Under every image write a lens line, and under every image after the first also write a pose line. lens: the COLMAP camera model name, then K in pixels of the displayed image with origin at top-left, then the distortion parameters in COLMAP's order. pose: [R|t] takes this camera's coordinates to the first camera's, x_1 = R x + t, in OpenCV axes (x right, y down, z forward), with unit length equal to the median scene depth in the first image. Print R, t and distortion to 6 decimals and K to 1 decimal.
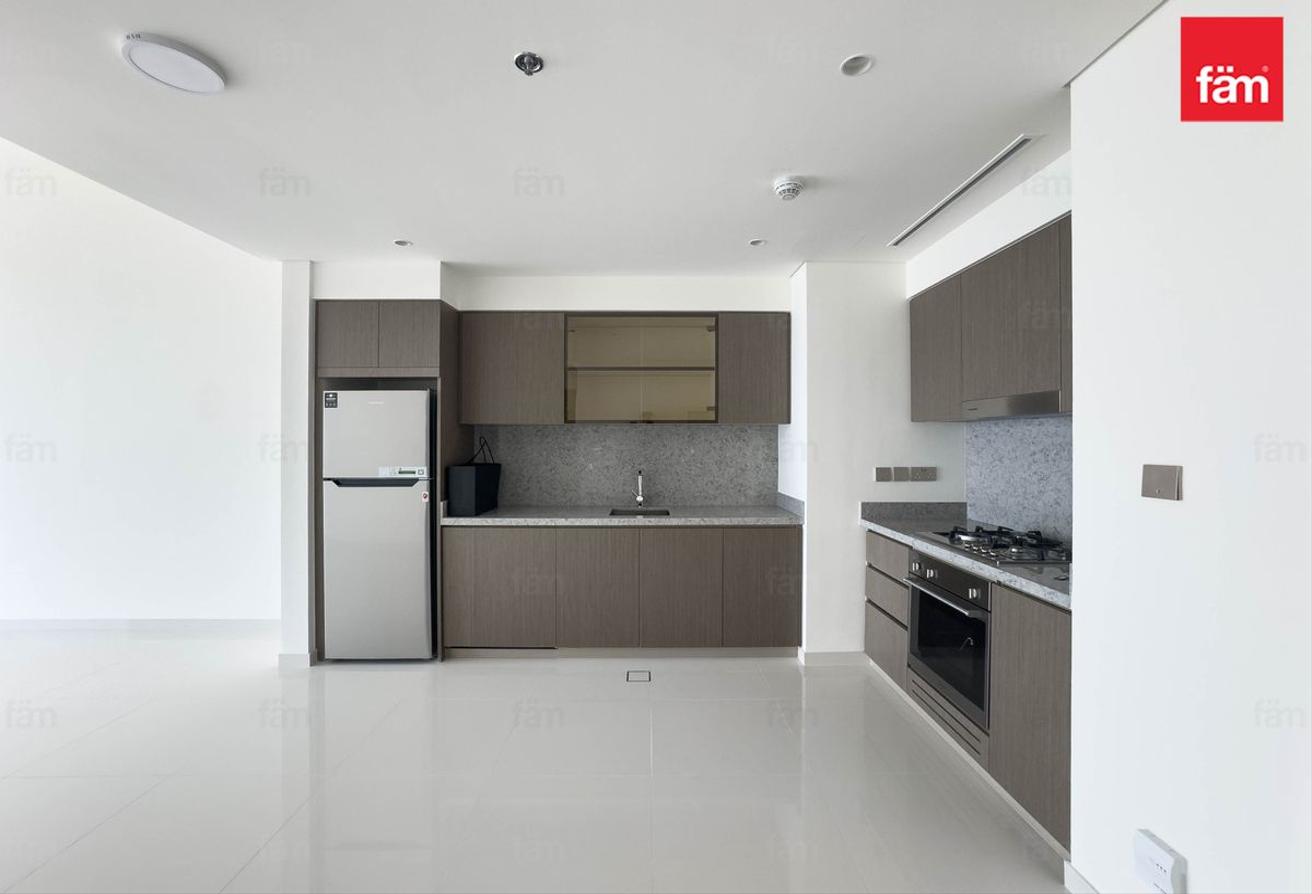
lens RADIAL K [[556.6, 0, 656.0], [0, 556.6, 447.0], [0, 0, 1]] dist [-0.001758, -0.000024]
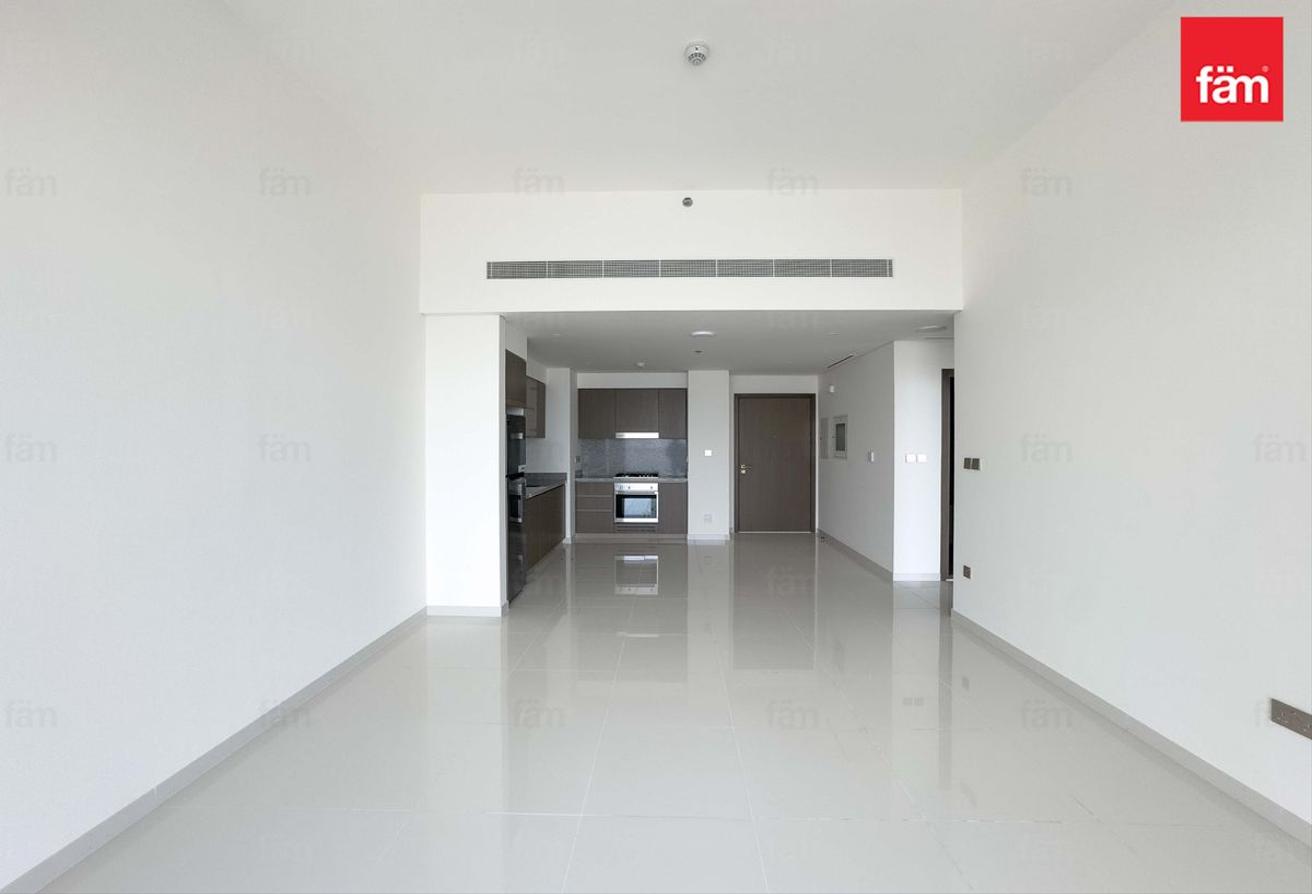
lens RADIAL K [[533.2, 0, 658.9], [0, 533.2, 446.7], [0, 0, 1]] dist [-0.001165, -0.000098]
pose [[0.036890, -0.009064, 0.999278, -1.910385], [0.013511, 0.999872, 0.008570, -0.021438], [-0.999228, 0.013185, 0.037008, 0.547854]]
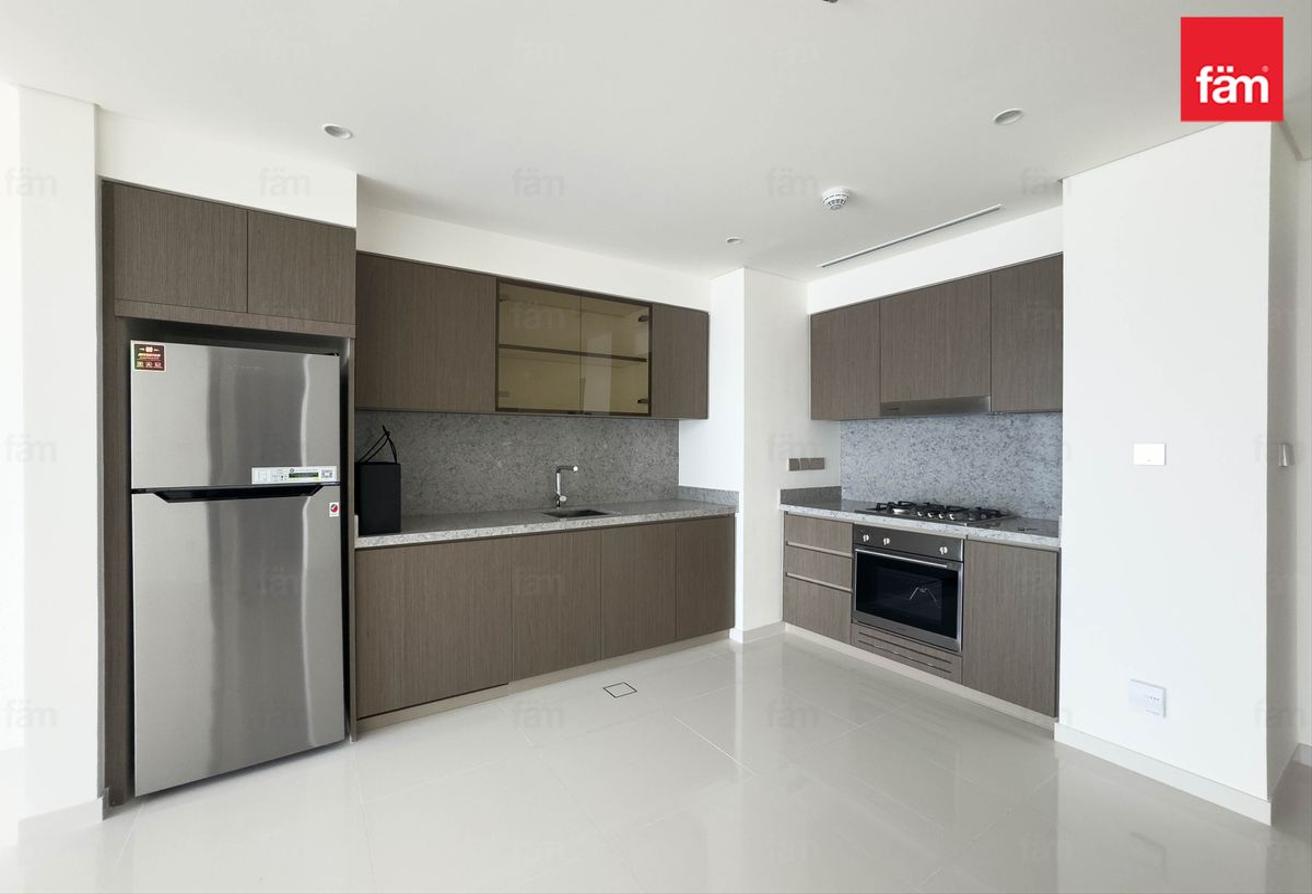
lens RADIAL K [[556.6, 0, 663.4], [0, 556.6, 454.0], [0, 0, 1]] dist [-0.000336, 0.012086]
pose [[0.831151, -0.008787, 0.555977, -0.454128], [0.005303, 0.999955, 0.007876, 0.016899], [-0.556021, -0.003598, 0.831160, 0.191769]]
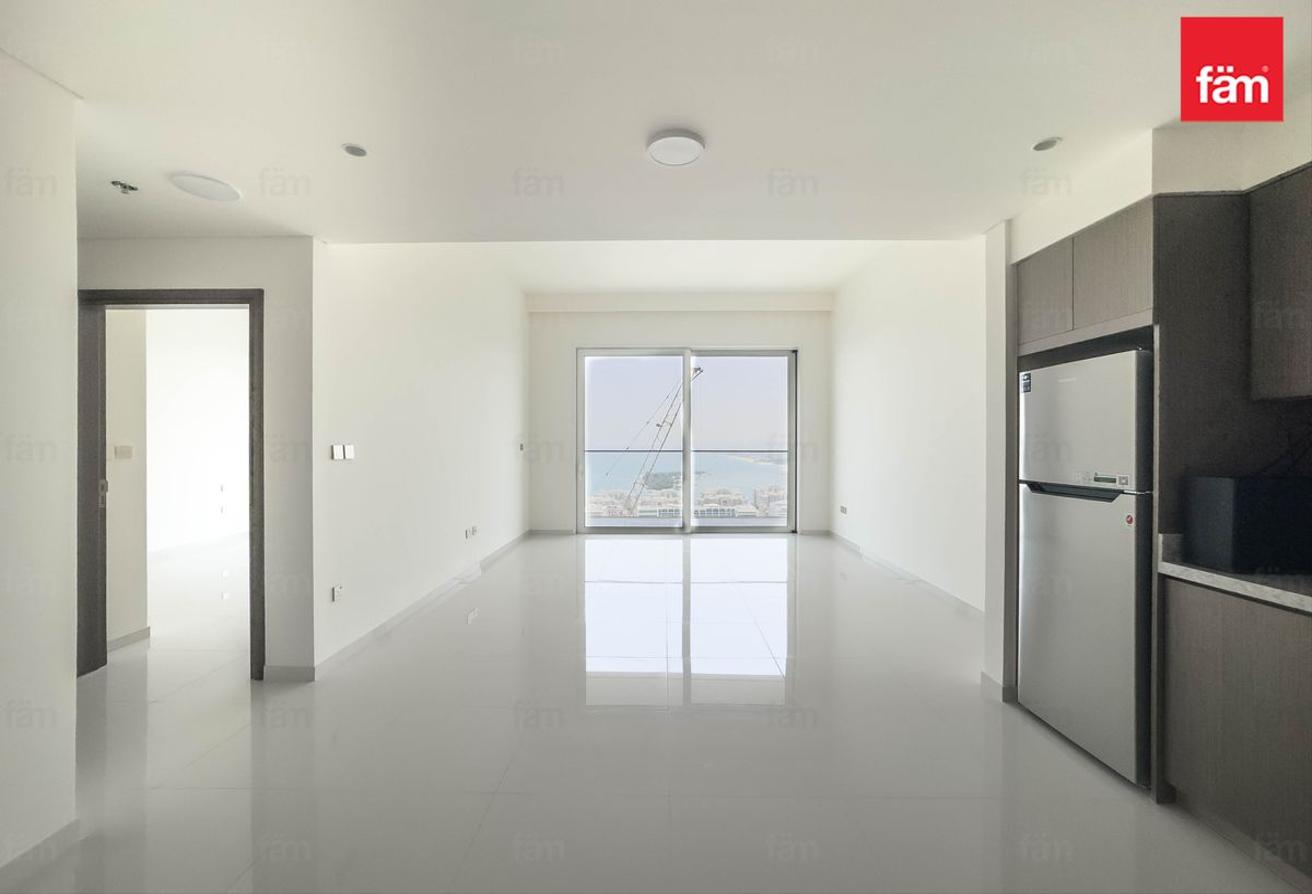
lens RADIAL K [[533.2, 0, 658.9], [0, 533.2, 446.7], [0, 0, 1]] dist [-0.001165, -0.000098]
pose [[-0.008827, 0.007227, -0.999935, 0.183592], [-0.008486, 0.999937, 0.007302, 0.006244], [0.999925, 0.008550, -0.008765, 0.471962]]
